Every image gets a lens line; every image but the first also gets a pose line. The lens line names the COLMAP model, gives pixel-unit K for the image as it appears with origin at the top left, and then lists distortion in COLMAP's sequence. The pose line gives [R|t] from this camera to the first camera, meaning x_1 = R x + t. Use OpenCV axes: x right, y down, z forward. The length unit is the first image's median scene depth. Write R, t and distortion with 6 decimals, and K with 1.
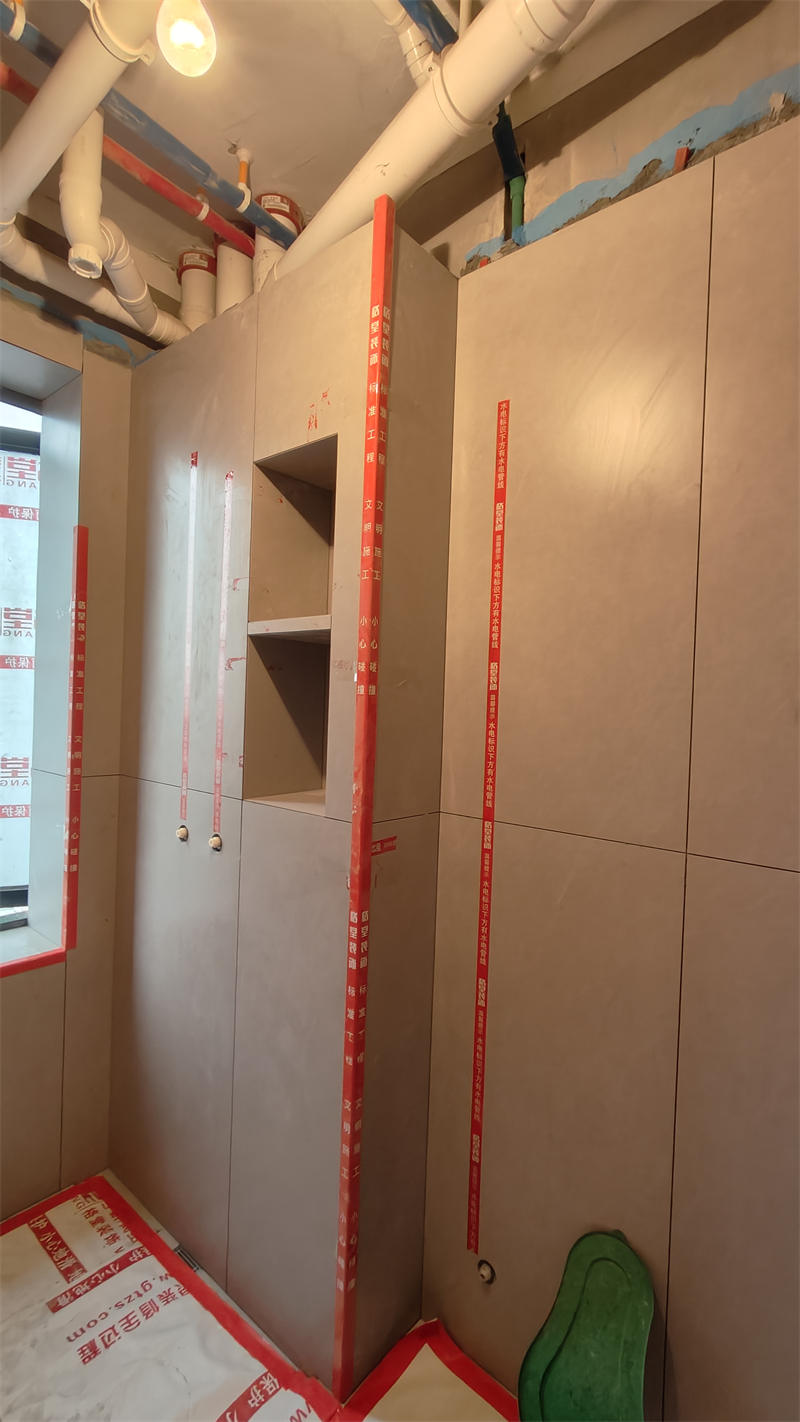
lens RADIAL K [[654.6, 0, 404.8], [0, 654.6, 708.5], [0, 0, 1]] dist [-0.005338, 0.003214]
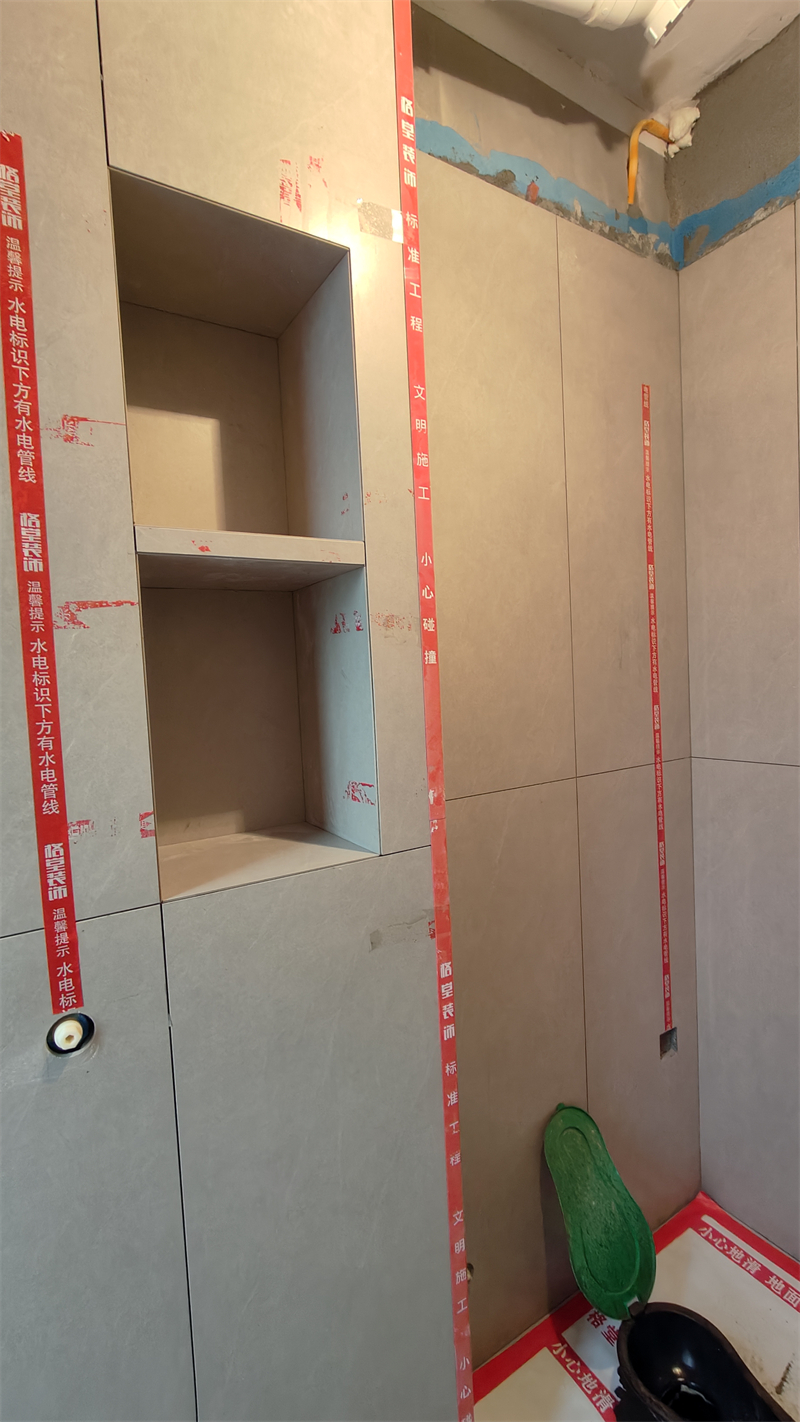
lens RADIAL K [[654.6, 0, 405.6], [0, 654.6, 712.2], [0, 0, 1]] dist [-0.005338, 0.003214]
pose [[0.288994, -0.100579, 0.952033, -0.751838], [0.070090, 0.994020, 0.083738, -0.030189], [-0.954762, 0.042529, 0.294315, 0.811800]]
